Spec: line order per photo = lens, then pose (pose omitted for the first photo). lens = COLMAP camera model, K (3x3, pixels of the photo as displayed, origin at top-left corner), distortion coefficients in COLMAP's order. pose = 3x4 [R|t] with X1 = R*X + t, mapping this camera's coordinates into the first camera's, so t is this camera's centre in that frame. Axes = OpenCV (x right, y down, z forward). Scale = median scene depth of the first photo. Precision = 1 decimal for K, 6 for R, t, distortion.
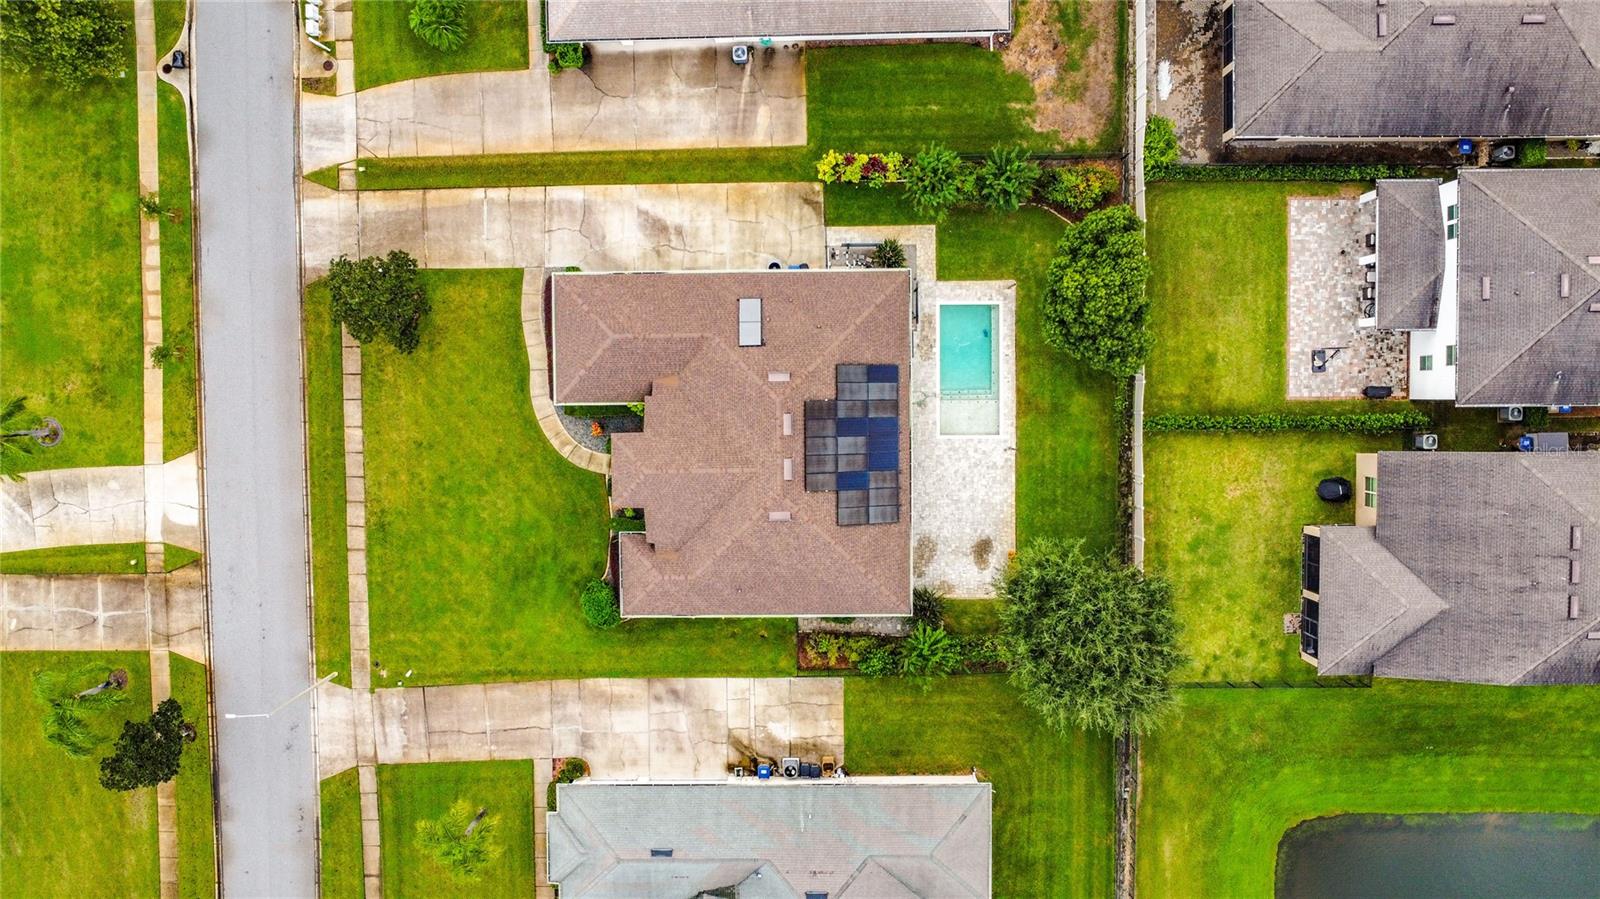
lens RADIAL K [[1196.2, 0, 800.0], [0, 1196.2, 449.5], [0, 0, 1]] dist [-0.010542, -0.003855]
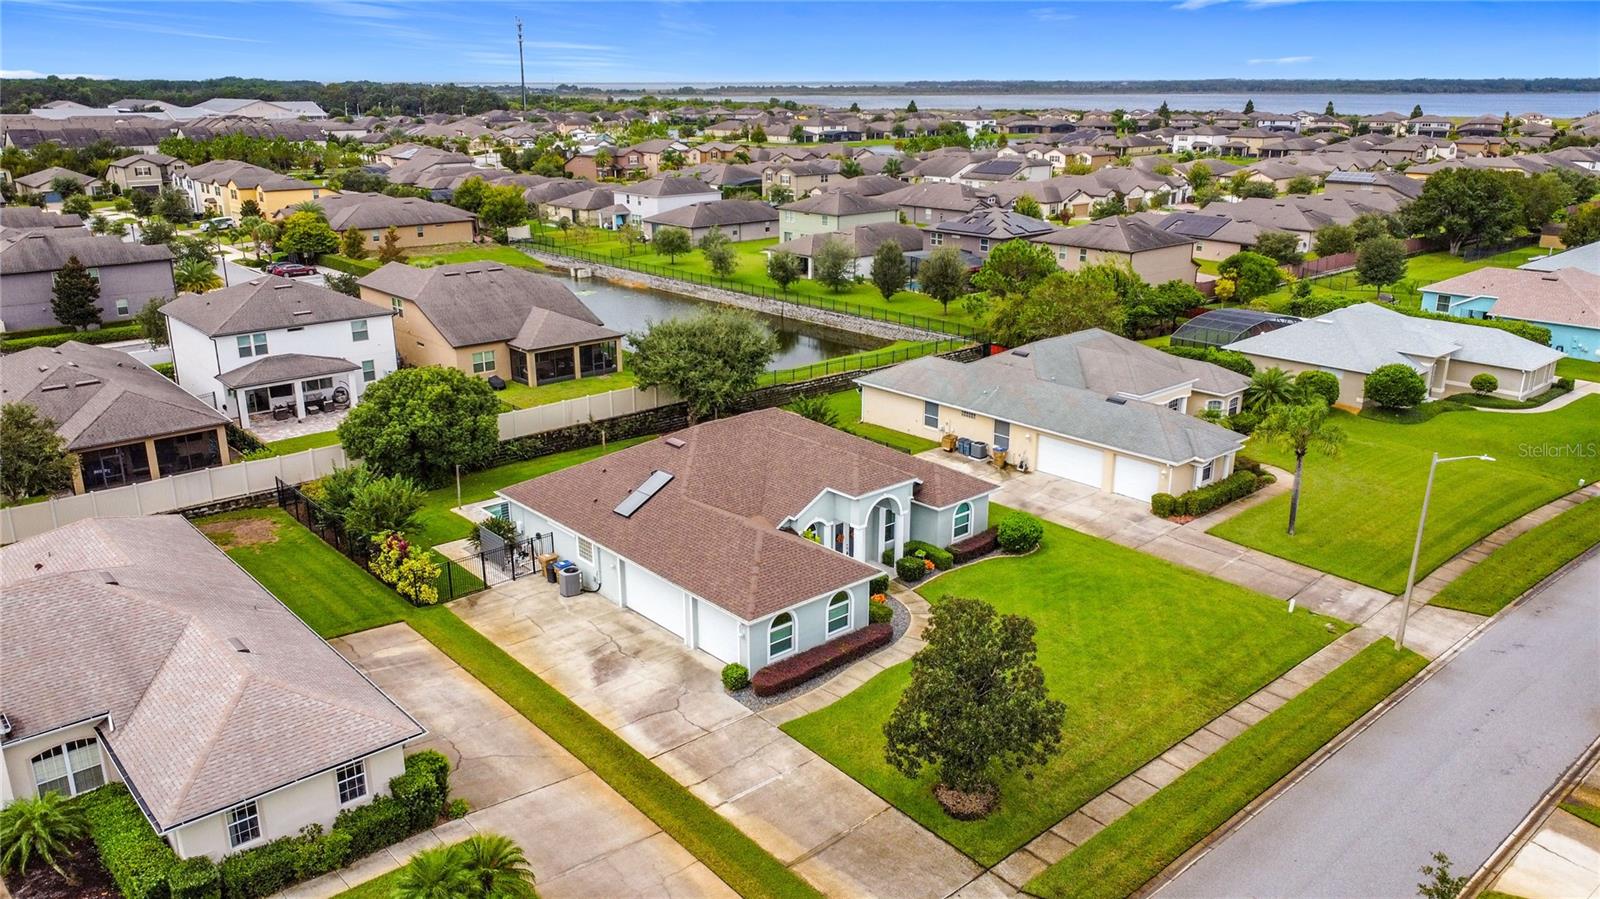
lens RADIAL K [[1196.2, 0, 800.0], [0, 1196.2, 449.5], [0, 0, 1]] dist [-0.010542, -0.003855]
pose [[-0.654629, -0.166757, 0.737329, -0.669235], [0.752921, -0.231062, 0.616214, -0.489674], [0.067611, 0.958542, 0.276814, 0.685452]]
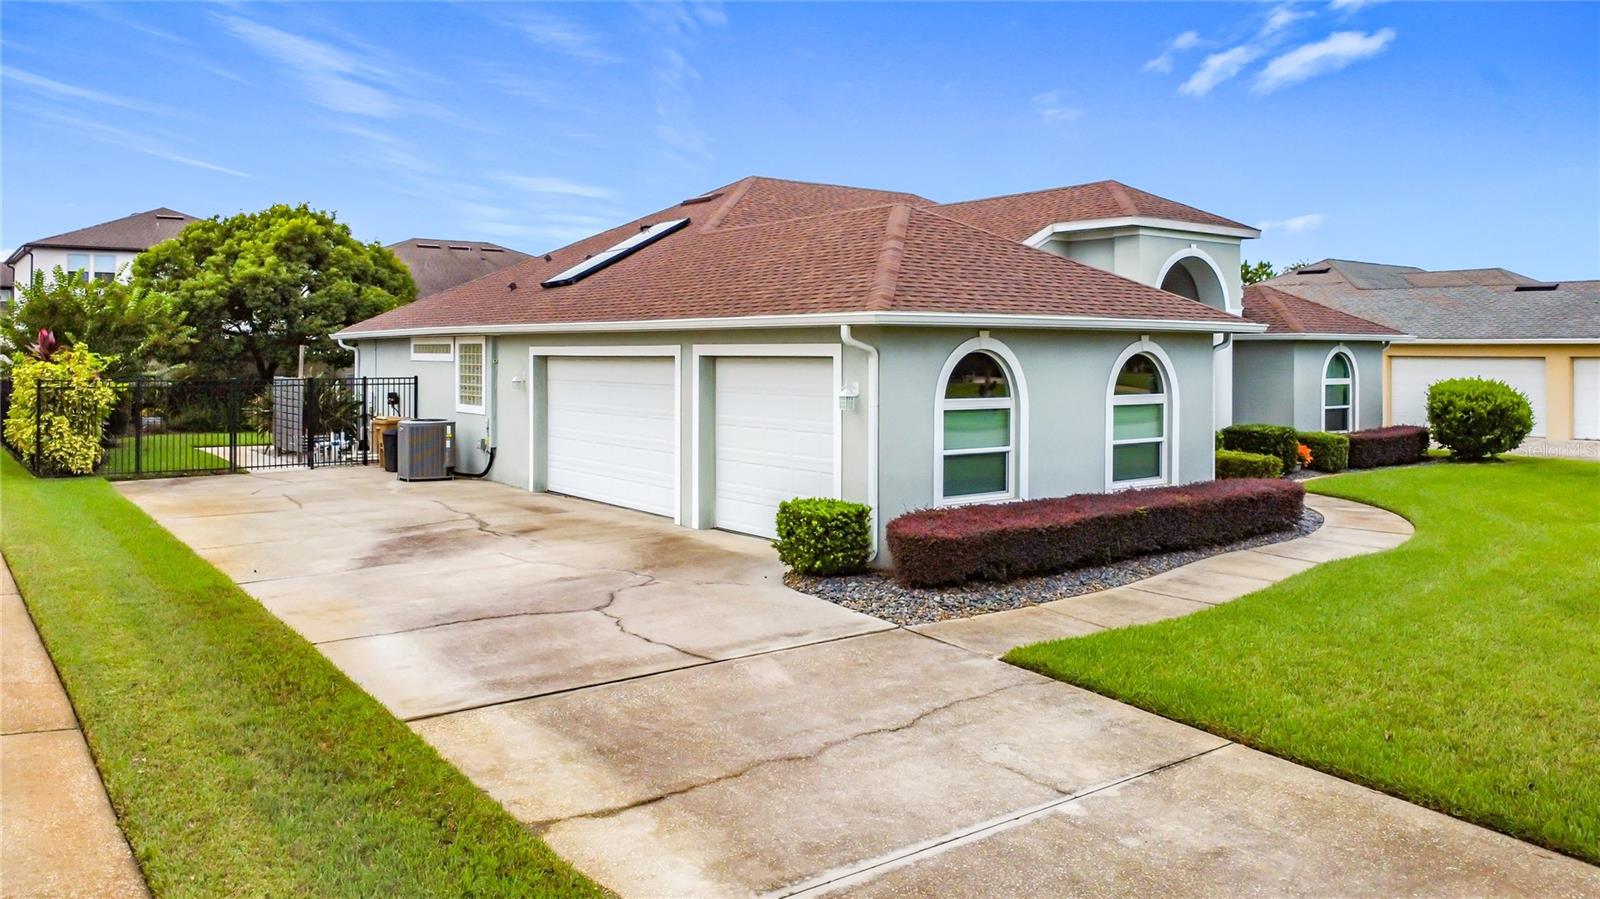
lens RADIAL K [[1196.2, 0, 800.0], [0, 1196.2, 449.5], [0, 0, 1]] dist [-0.010542, -0.003855]
pose [[-0.597006, -0.017484, 0.802046, -0.332547], [0.800224, -0.083759, 0.593824, -0.255387], [0.056796, 0.996333, 0.063996, 0.957261]]
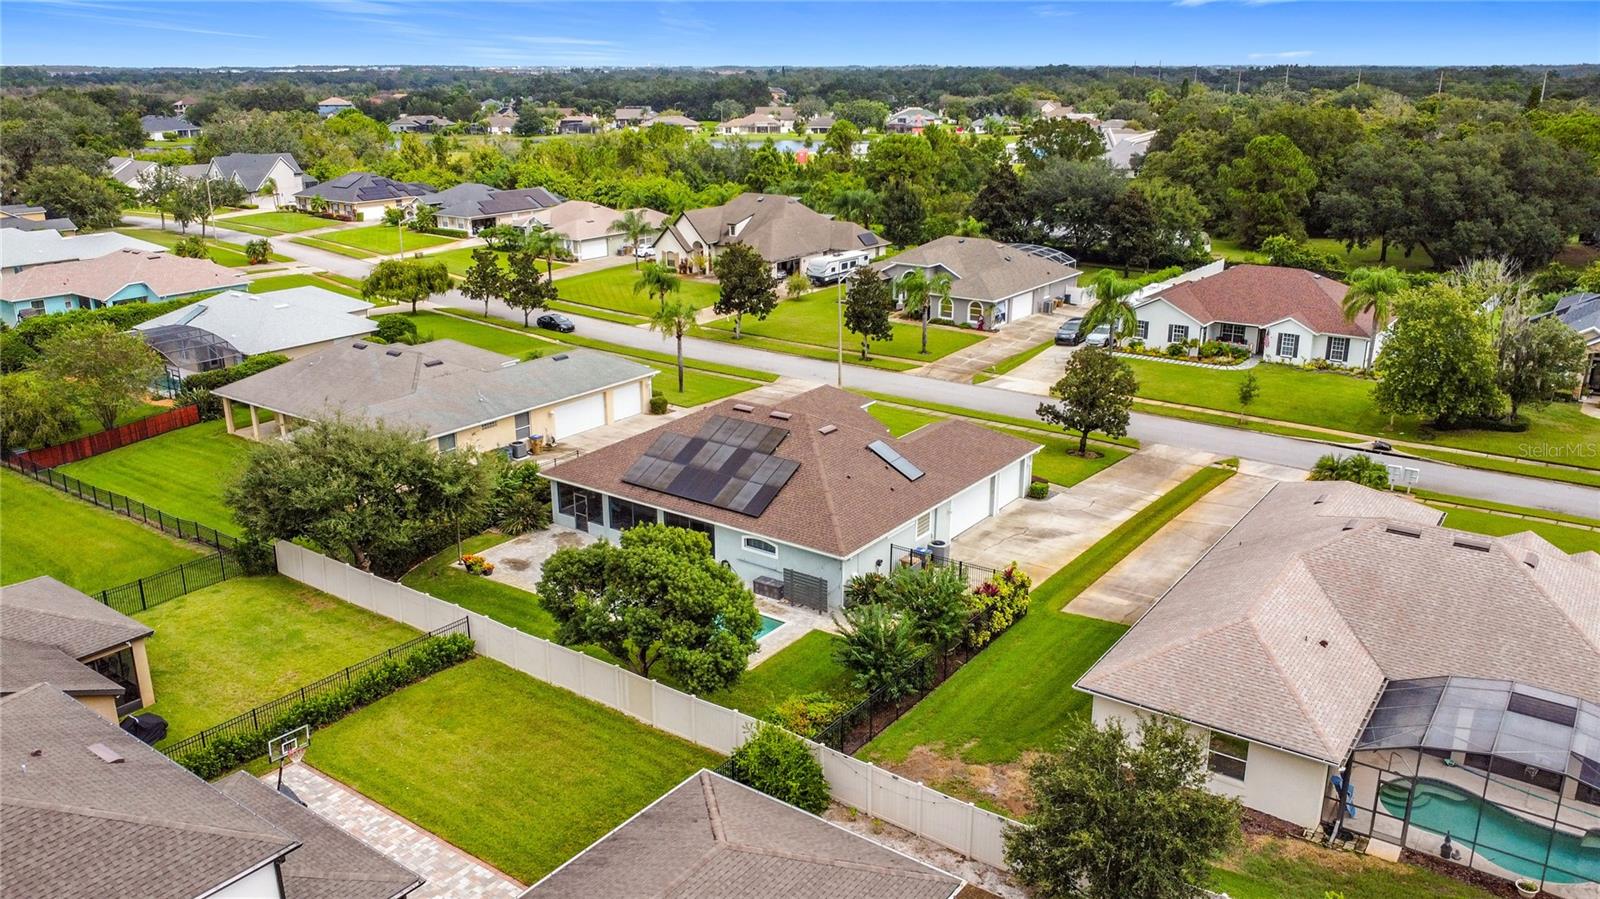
lens RADIAL K [[1196.2, 0, 800.0], [0, 1196.2, 449.5], [0, 0, 1]] dist [-0.010542, -0.003855]
pose [[-0.589991, 0.301660, -0.748941, 0.625798], [-0.807383, -0.212779, 0.550326, -0.505533], [0.006653, 0.929369, 0.369092, 0.600721]]
